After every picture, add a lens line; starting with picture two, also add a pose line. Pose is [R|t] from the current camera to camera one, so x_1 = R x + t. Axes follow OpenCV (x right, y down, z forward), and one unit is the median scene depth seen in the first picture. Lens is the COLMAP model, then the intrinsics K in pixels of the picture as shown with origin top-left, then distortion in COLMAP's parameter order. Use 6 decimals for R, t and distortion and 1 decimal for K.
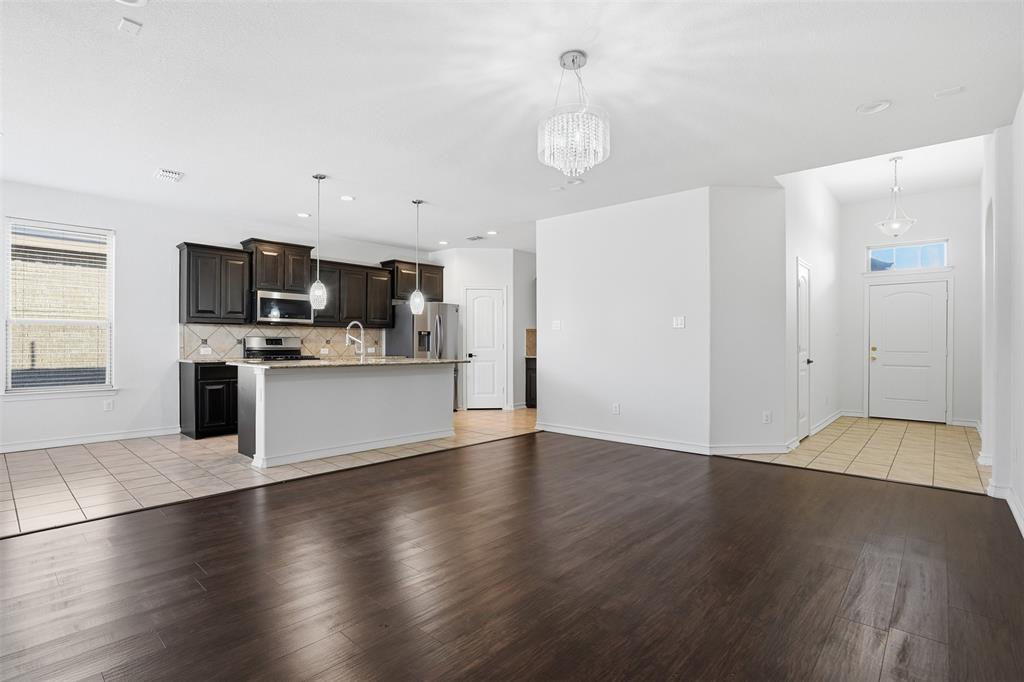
lens RADIAL K [[483.7, 0, 506.1], [0, 483.7, 345.7], [0, 0, 1]] dist [-0.067616, 0.030939]
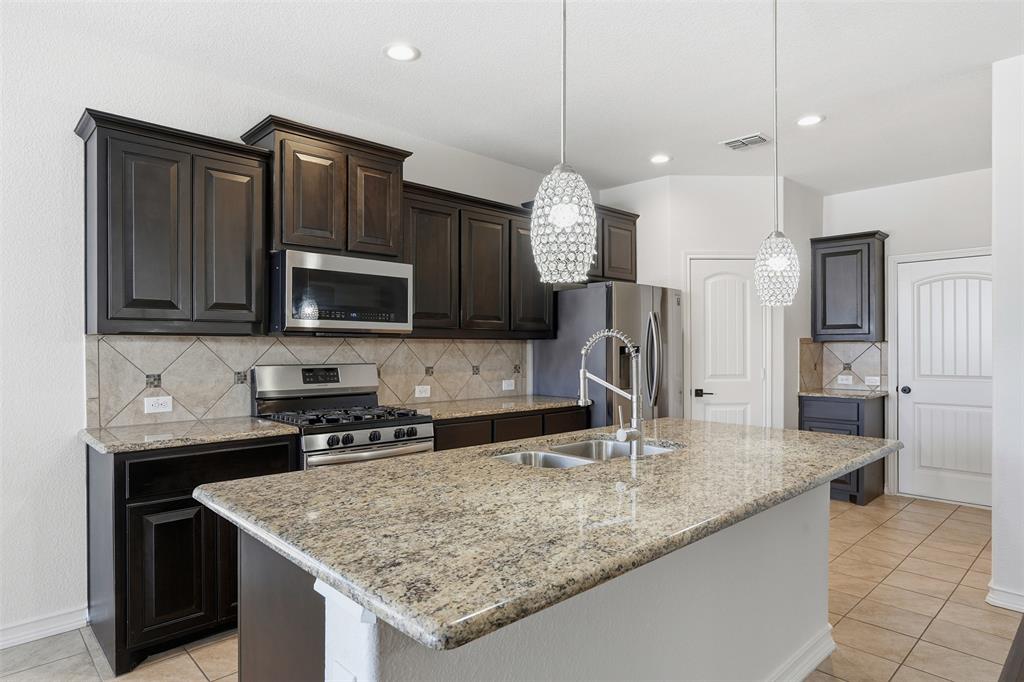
lens RADIAL K [[583.6, 0, 508.4], [0, 583.6, 351.2], [0, 0, 1]] dist [-0.014911, 0.000780]
pose [[0.997057, -0.003598, -0.076583, -0.292826], [0.003582, 0.999994, -0.000344, -0.030524], [0.076584, 0.000068, 0.997063, 0.517201]]
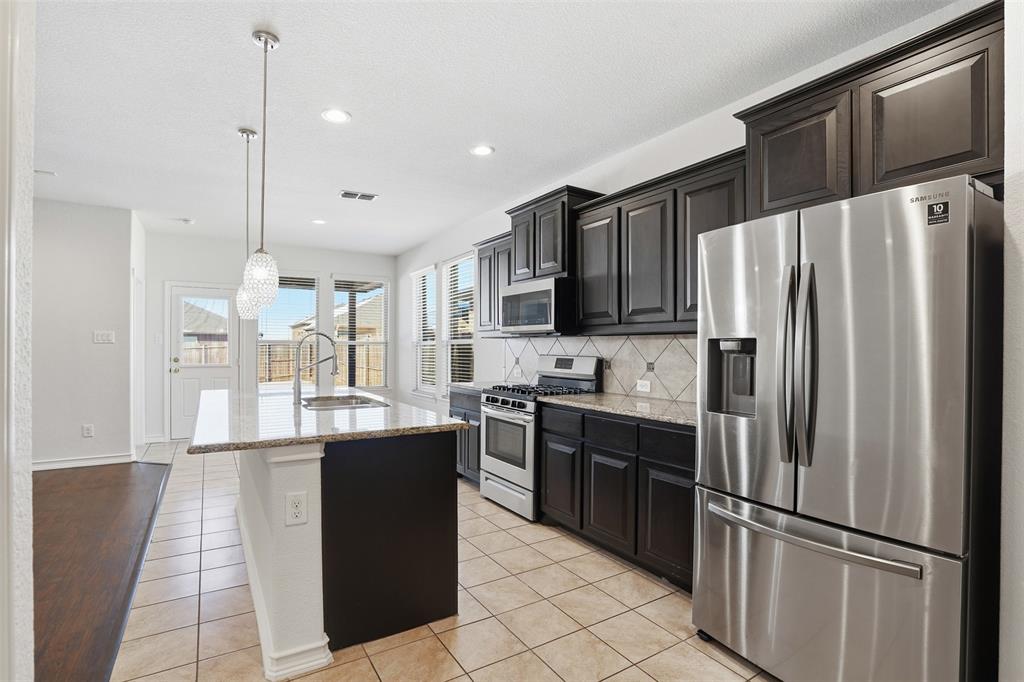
lens RADIAL K [[483.7, 0, 506.1], [0, 483.7, 345.7], [0, 0, 1]] dist [-0.067616, 0.030939]
pose [[-0.270128, -0.010451, -0.962768, 0.132268], [-0.013592, 0.999883, -0.007041, -0.026593], [0.962728, 0.011184, -0.270238, 1.150341]]
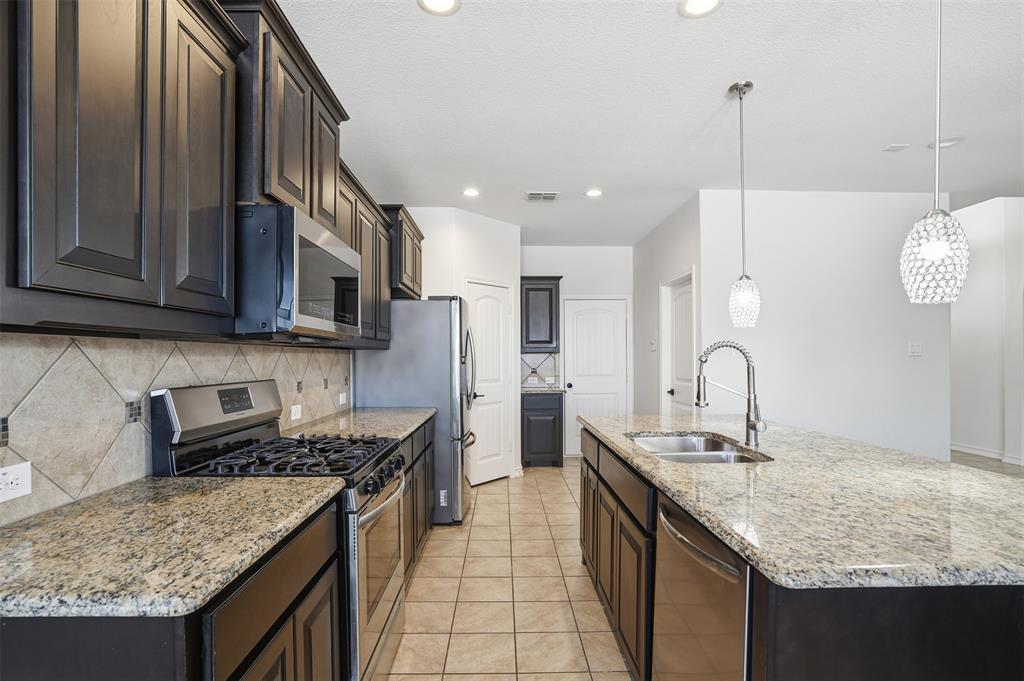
lens RADIAL K [[489.7, 0, 507.0], [0, 489.7, 362.8], [0, 0, 1]] dist [-0.070072, 0.031429]
pose [[0.737790, -0.014894, 0.674866, -0.588175], [0.012103, 0.999888, 0.008835, -0.032451], [-0.674922, 0.001650, 0.737887, 0.709362]]
